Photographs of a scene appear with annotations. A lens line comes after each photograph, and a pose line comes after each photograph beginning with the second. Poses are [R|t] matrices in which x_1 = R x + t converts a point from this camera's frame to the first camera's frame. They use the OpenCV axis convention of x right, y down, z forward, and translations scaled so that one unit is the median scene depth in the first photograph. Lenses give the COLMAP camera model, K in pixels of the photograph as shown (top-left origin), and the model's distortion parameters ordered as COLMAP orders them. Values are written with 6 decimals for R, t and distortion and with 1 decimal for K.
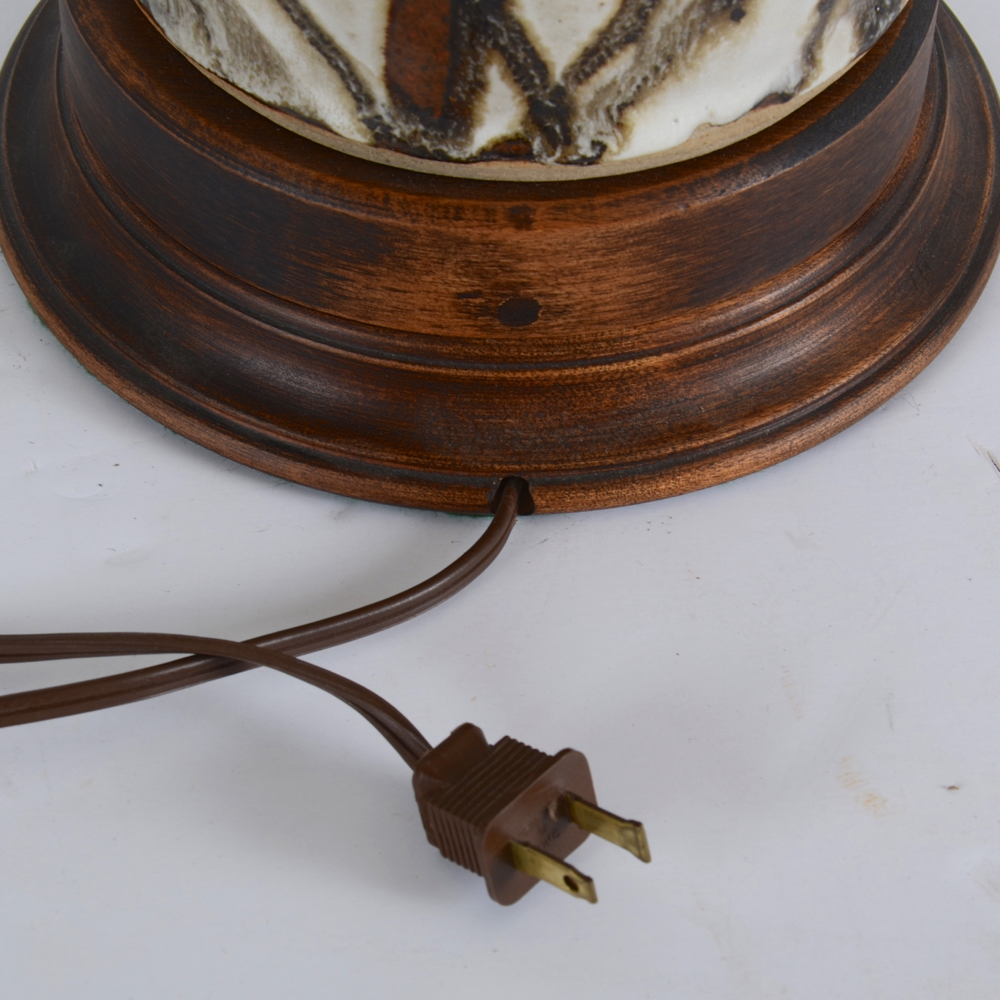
lens RADIAL K [[4435.4, 0, 498.6], [0, 4435.4, 502.7], [0, 0, 1]] dist [0.452605, 0.000000]
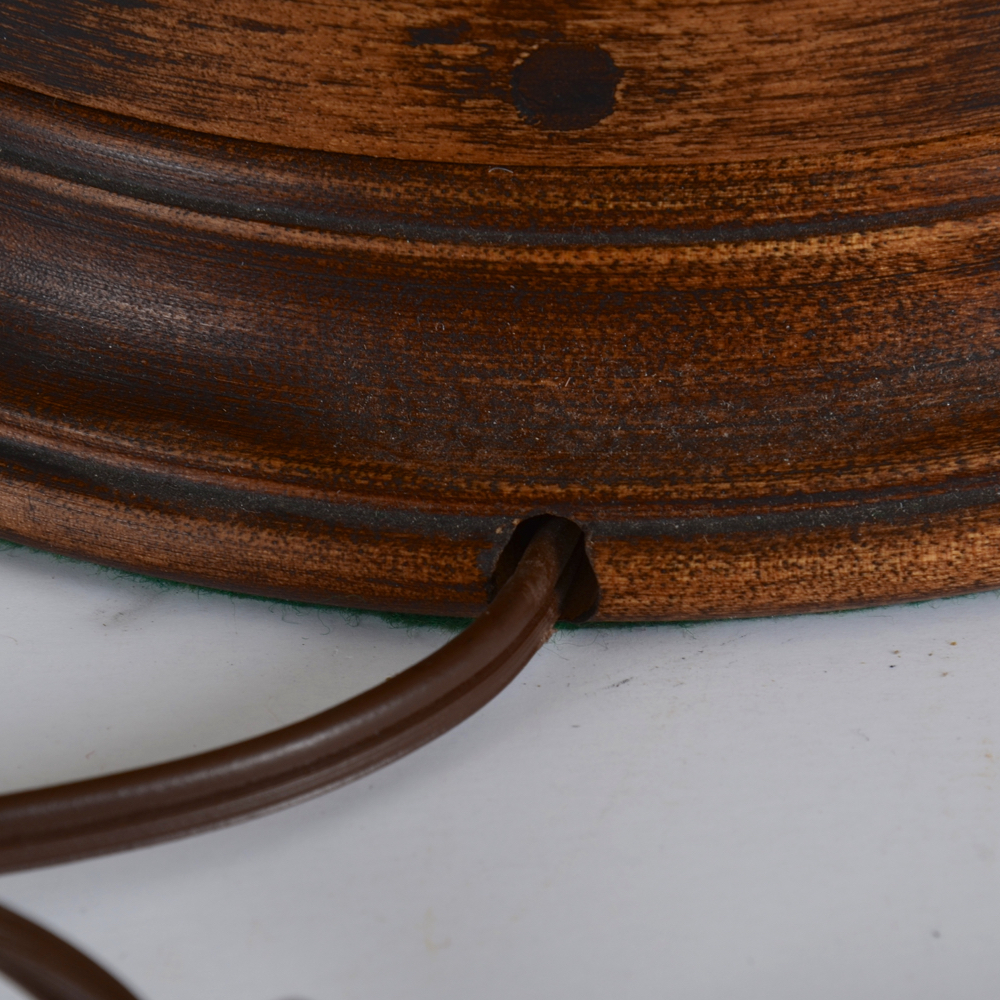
lens RADIAL K [[6085.8, 0, 529.4], [0, 6085.8, 448.1], [0, 0, 1]] dist [0.744370, 0.000000]
pose [[0.994077, 0.017002, -0.107343, 0.059739], [-0.039048, 0.977611, -0.206767, 0.100279], [0.101424, 0.209734, 0.972484, 0.472310]]
